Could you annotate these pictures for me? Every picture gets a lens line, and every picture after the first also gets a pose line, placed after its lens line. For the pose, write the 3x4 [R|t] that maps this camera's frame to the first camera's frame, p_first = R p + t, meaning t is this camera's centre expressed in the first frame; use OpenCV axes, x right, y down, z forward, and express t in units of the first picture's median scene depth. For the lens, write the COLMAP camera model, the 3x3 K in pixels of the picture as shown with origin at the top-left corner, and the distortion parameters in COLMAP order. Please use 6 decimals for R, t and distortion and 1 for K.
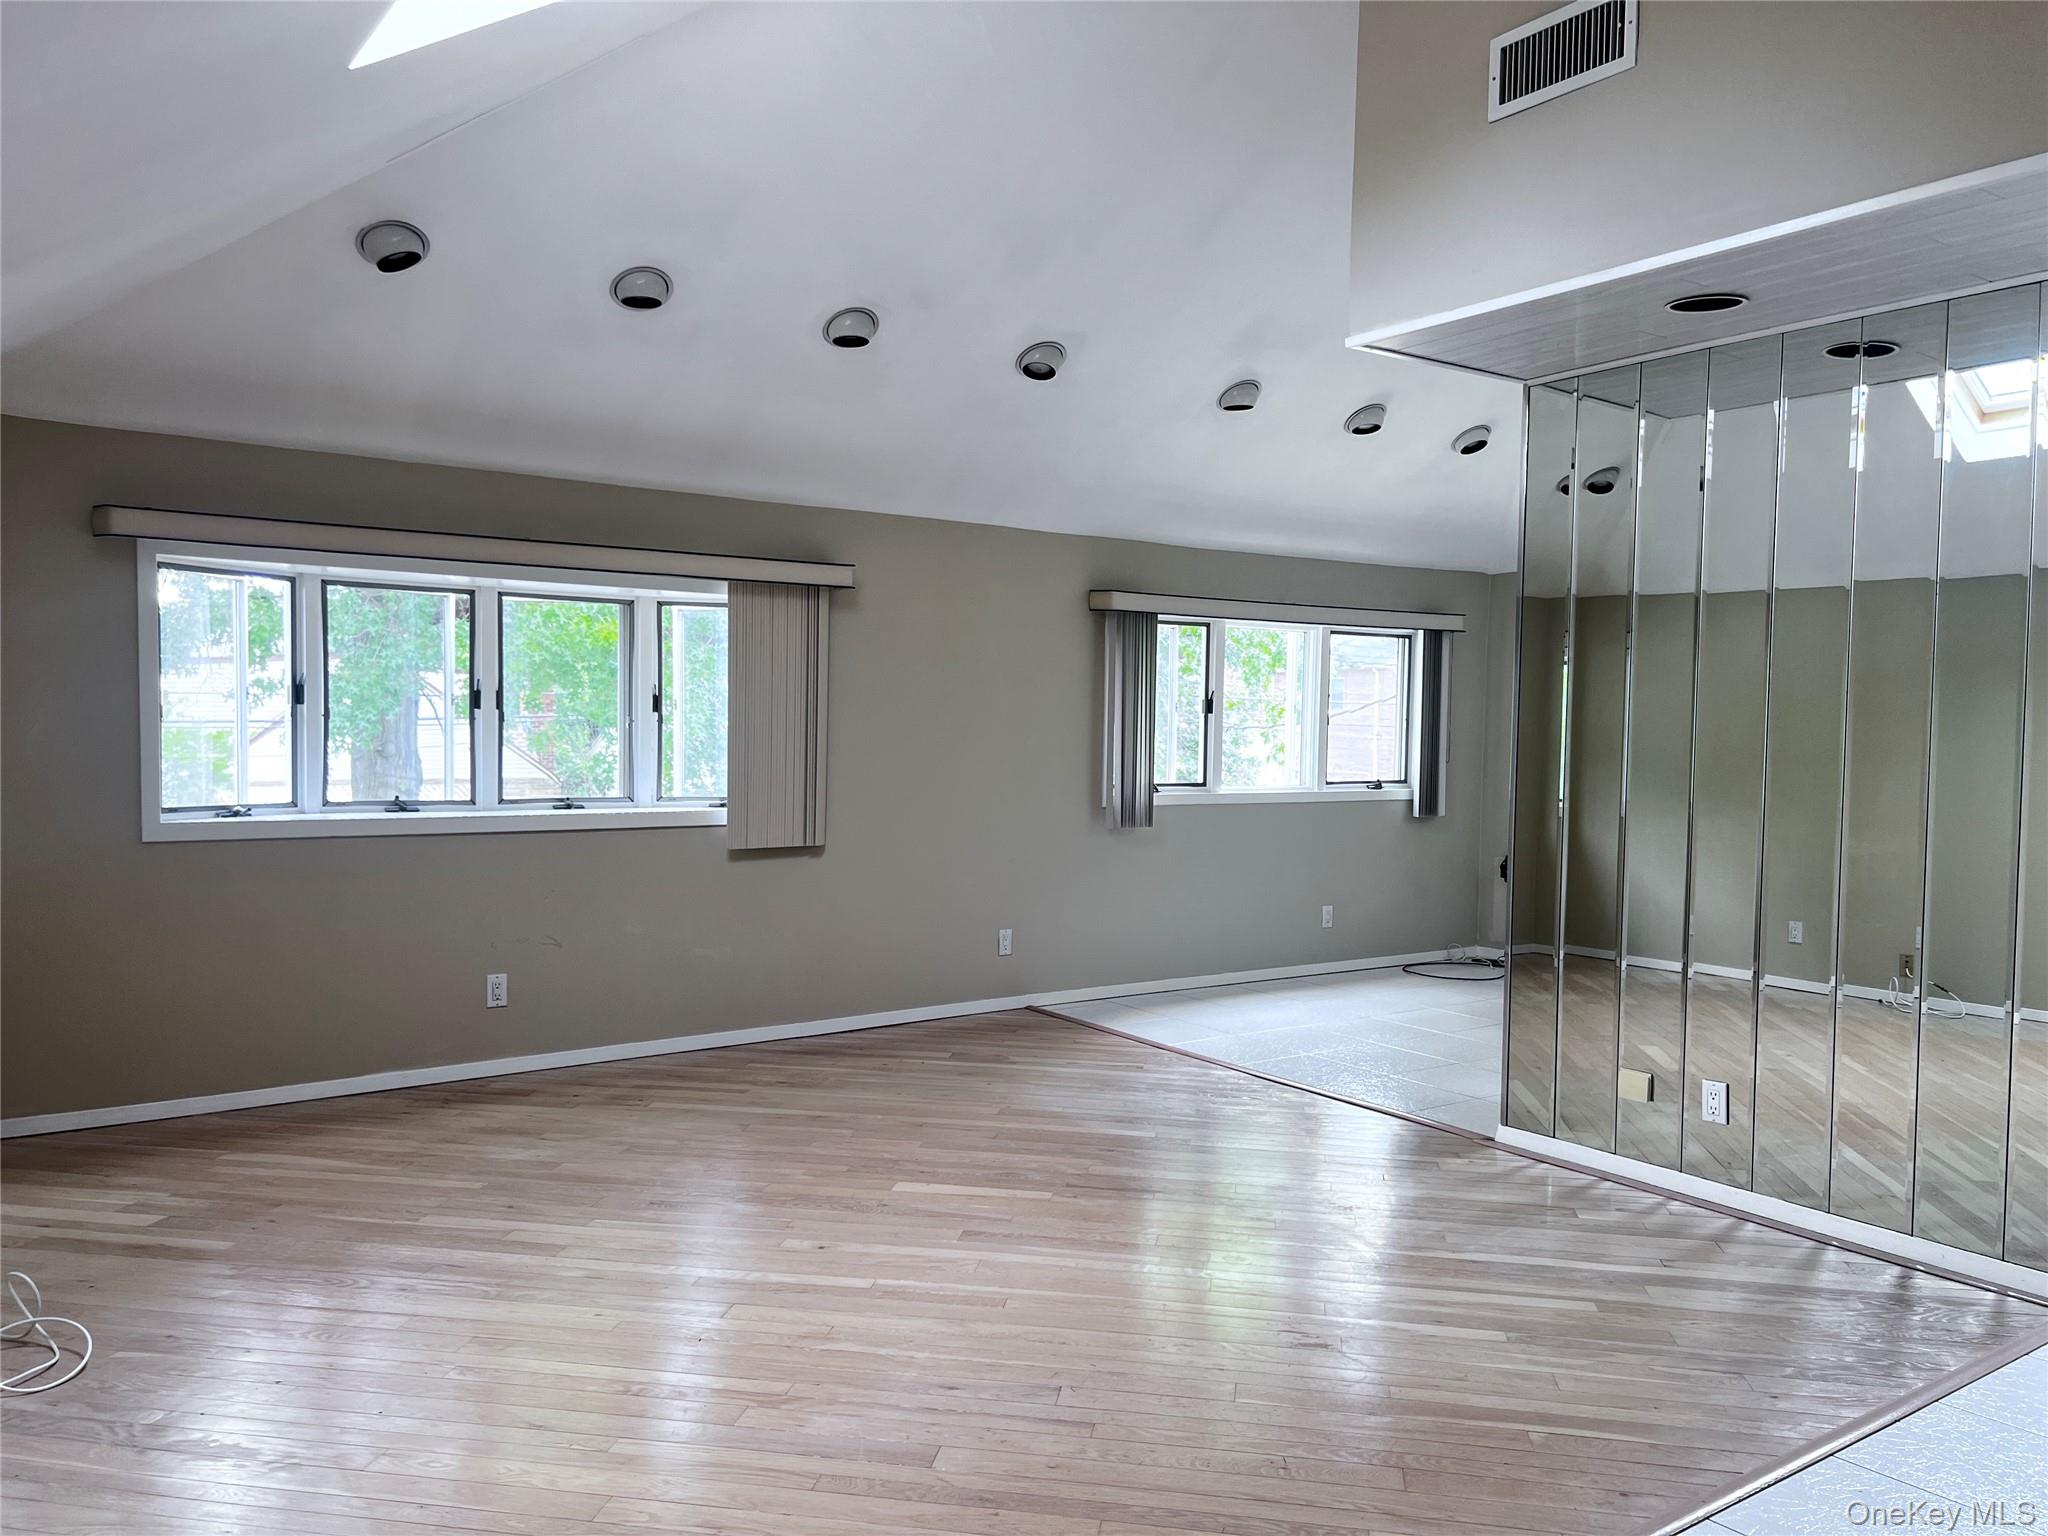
lens RADIAL K [[1530.5, 0, 1021.7], [0, 1530.5, 783.7], [0, 0, 1]] dist [0.056820, -0.073822]
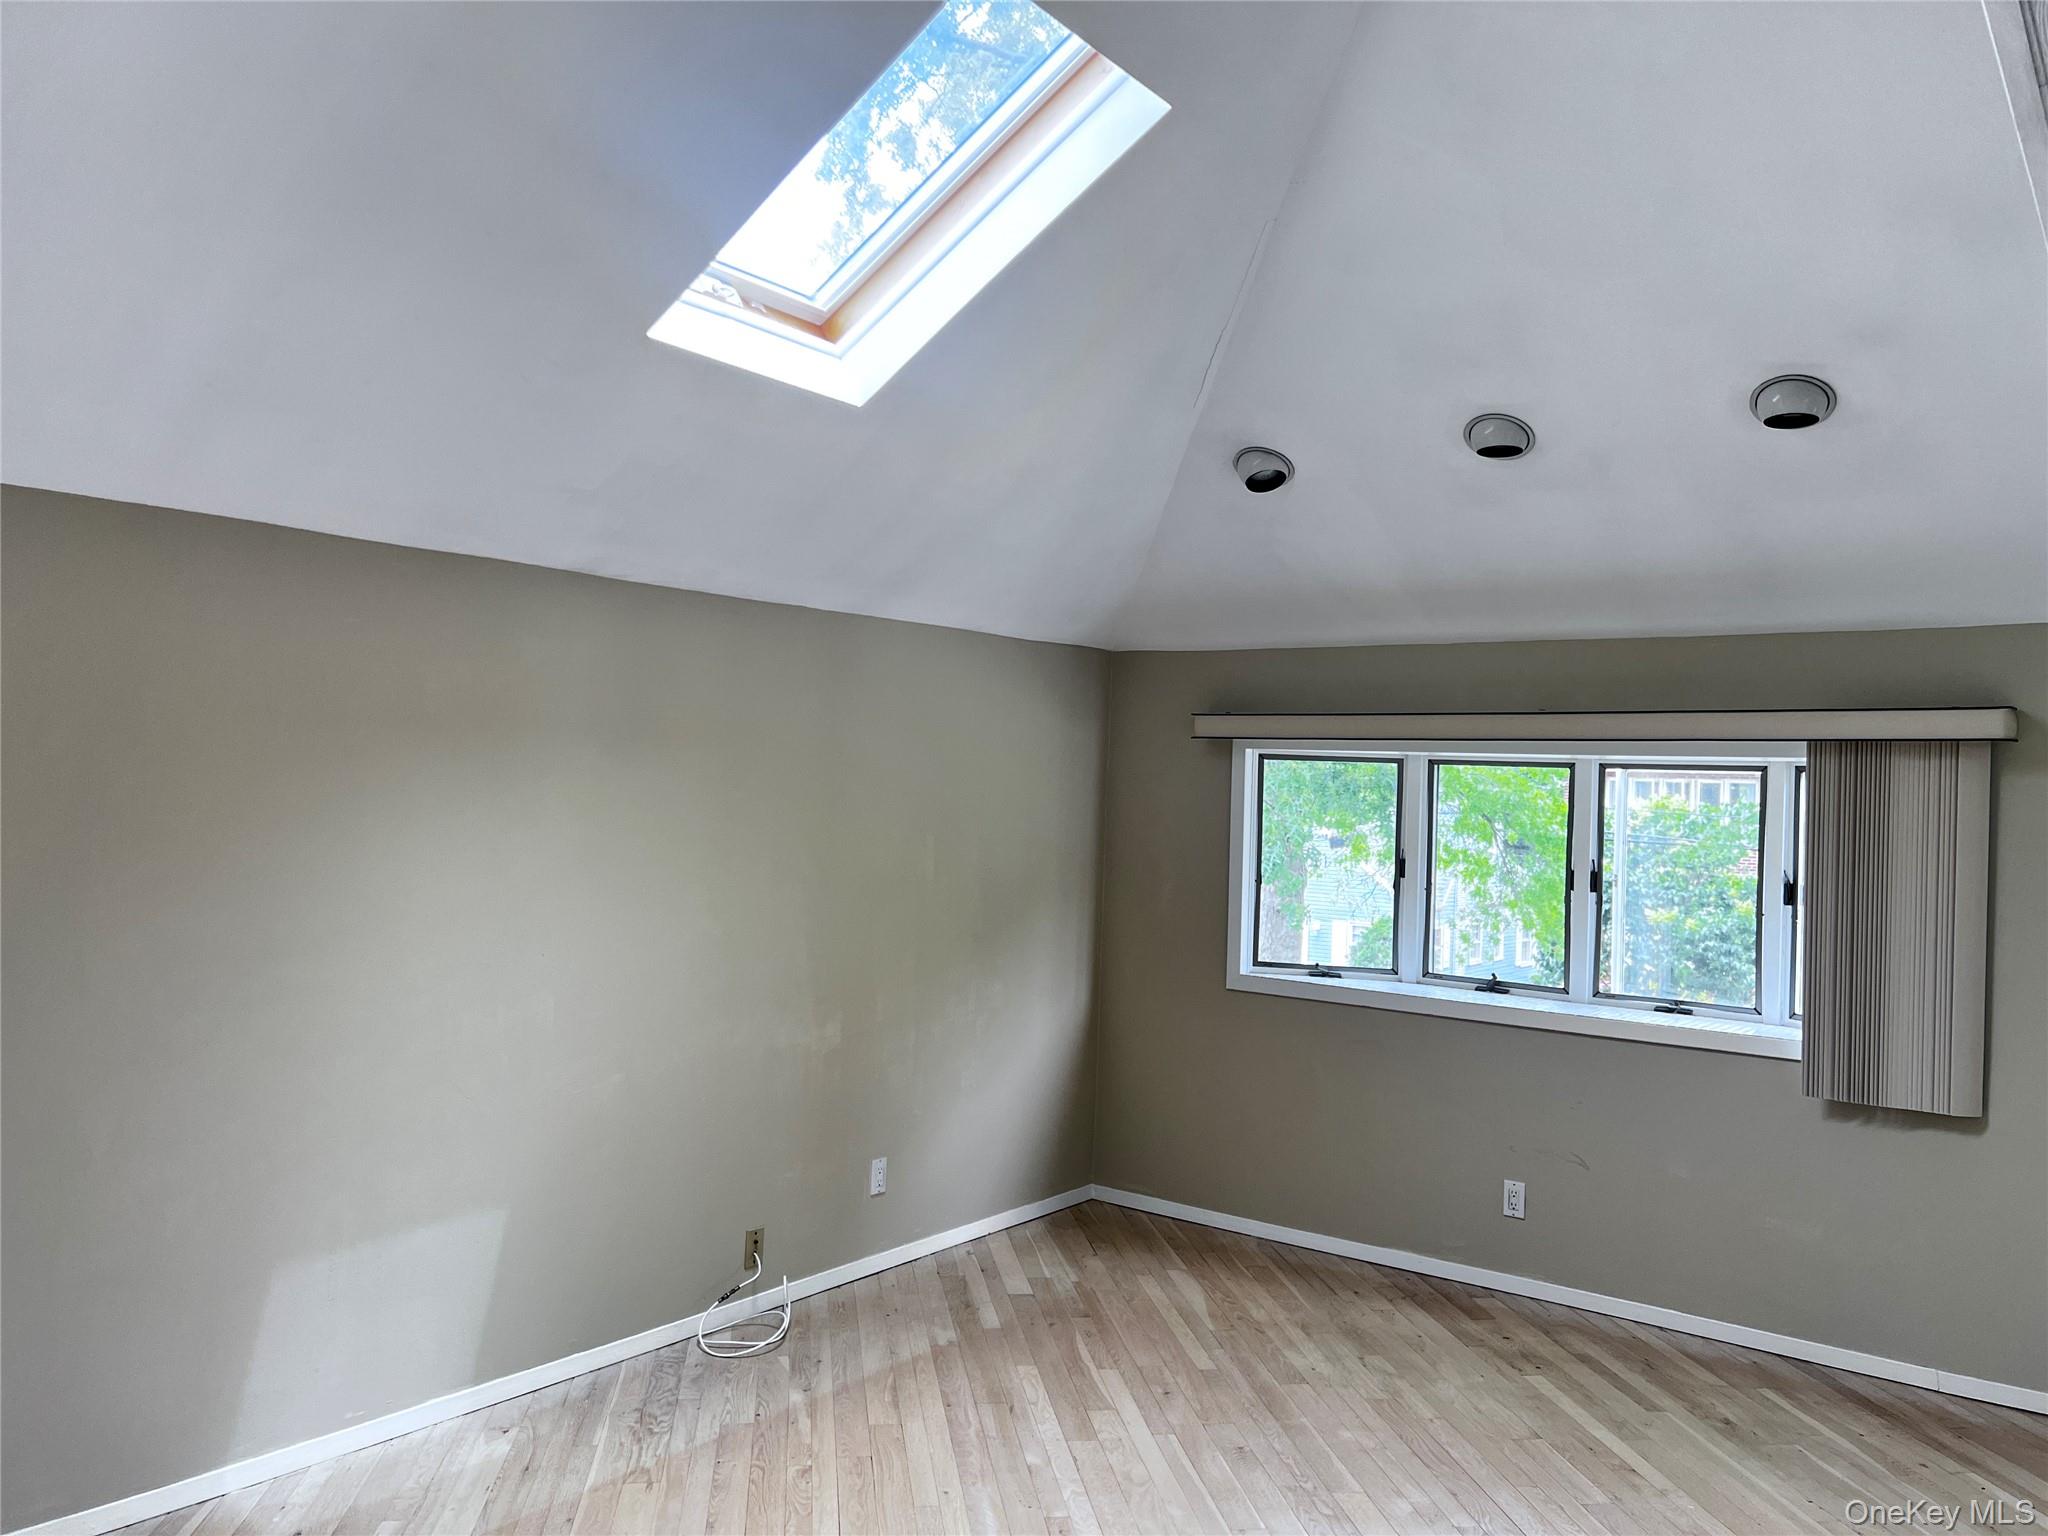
lens RADIAL K [[1530.5, 0, 1012.3], [0, 1530.5, 779.4], [0, 0, 1]] dist [0.056820, -0.073822]
pose [[0.287712, -0.010844, -0.957656, 0.482829], [-0.064548, 0.997443, -0.030687, -0.072063], [0.955539, 0.070644, 0.286276, 0.454075]]
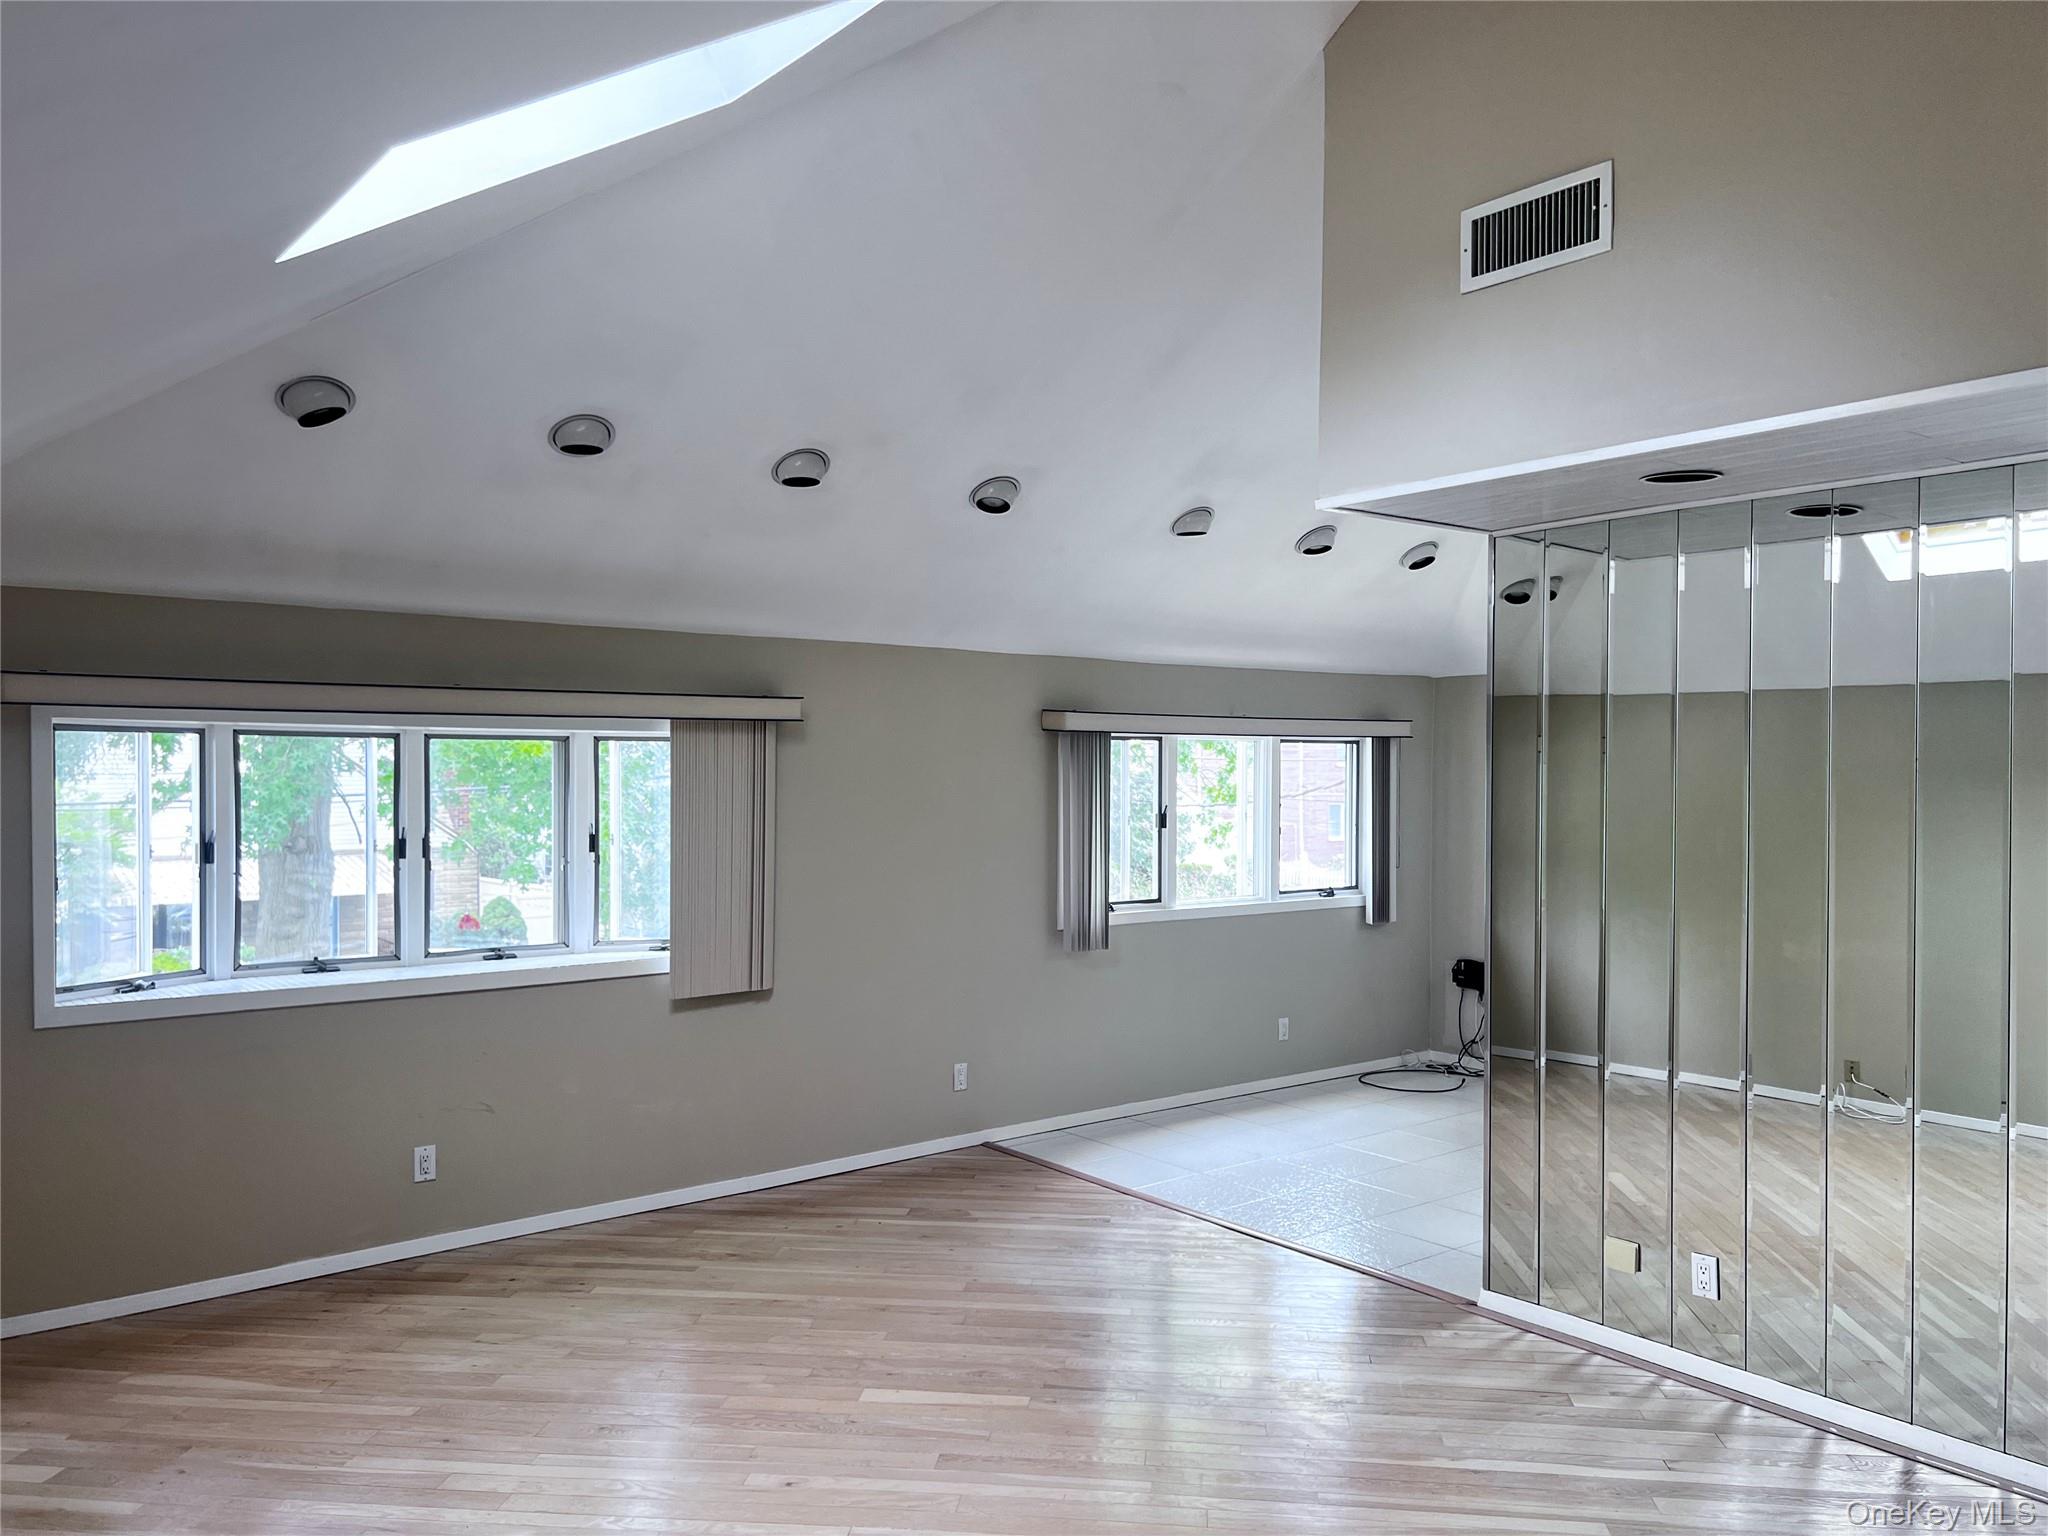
lens RADIAL K [[1530.5, 0, 1043.4], [0, 1530.5, 783.9], [0, 0, 1]] dist [0.056820, -0.073822]
pose [[0.997979, -0.012226, 0.062352, -0.021362], [0.014091, 0.999464, -0.029562, -0.067244], [-0.061957, 0.030381, 0.997616, 0.033203]]
